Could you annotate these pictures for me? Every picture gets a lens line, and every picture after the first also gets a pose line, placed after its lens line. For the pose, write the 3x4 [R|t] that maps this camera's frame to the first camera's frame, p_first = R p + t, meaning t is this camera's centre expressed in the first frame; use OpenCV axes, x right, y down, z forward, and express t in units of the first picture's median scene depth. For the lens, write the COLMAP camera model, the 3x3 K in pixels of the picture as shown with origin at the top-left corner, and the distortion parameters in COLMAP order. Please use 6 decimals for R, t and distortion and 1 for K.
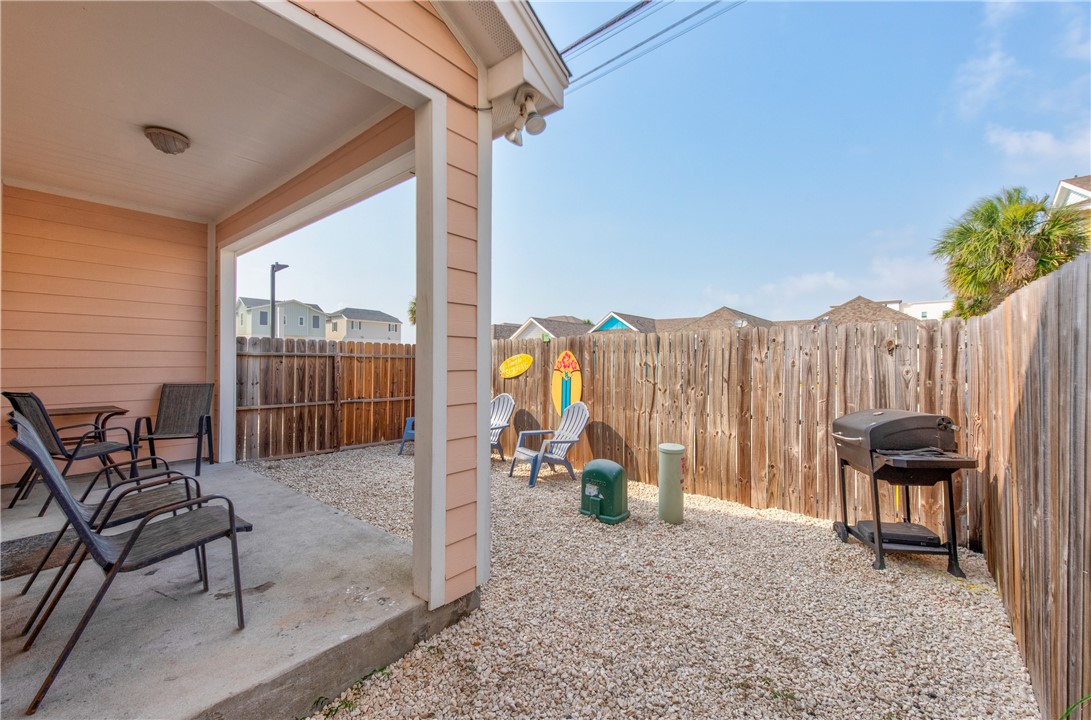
lens RADIAL K [[455.6, 0, 545.5], [0, 455.6, 360.0], [0, 0, 1]] dist [0.000218, 0.000003]
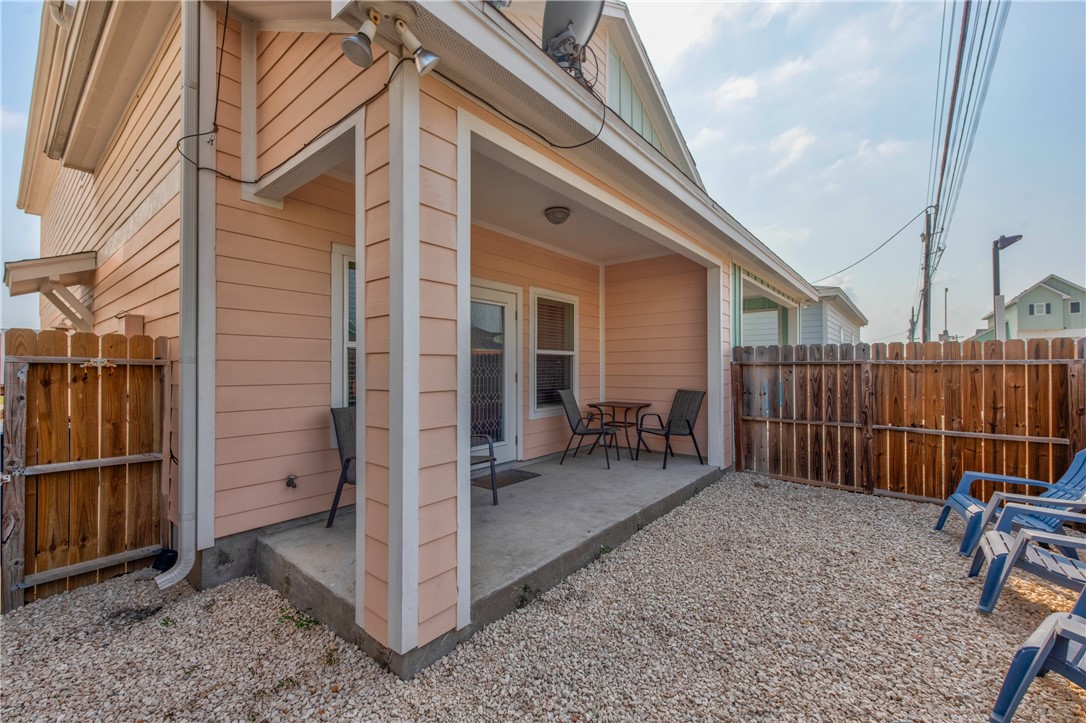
lens RADIAL K [[426.4, 0, 539.0], [0, 426.4, 363.0], [0, 0, 1]] dist [0.008184, 0.000059]
pose [[-0.003094, -0.010513, -0.999940, 0.248492], [0.007074, 0.999919, -0.010534, -0.007002], [0.999970, -0.007106, -0.003019, 0.495082]]
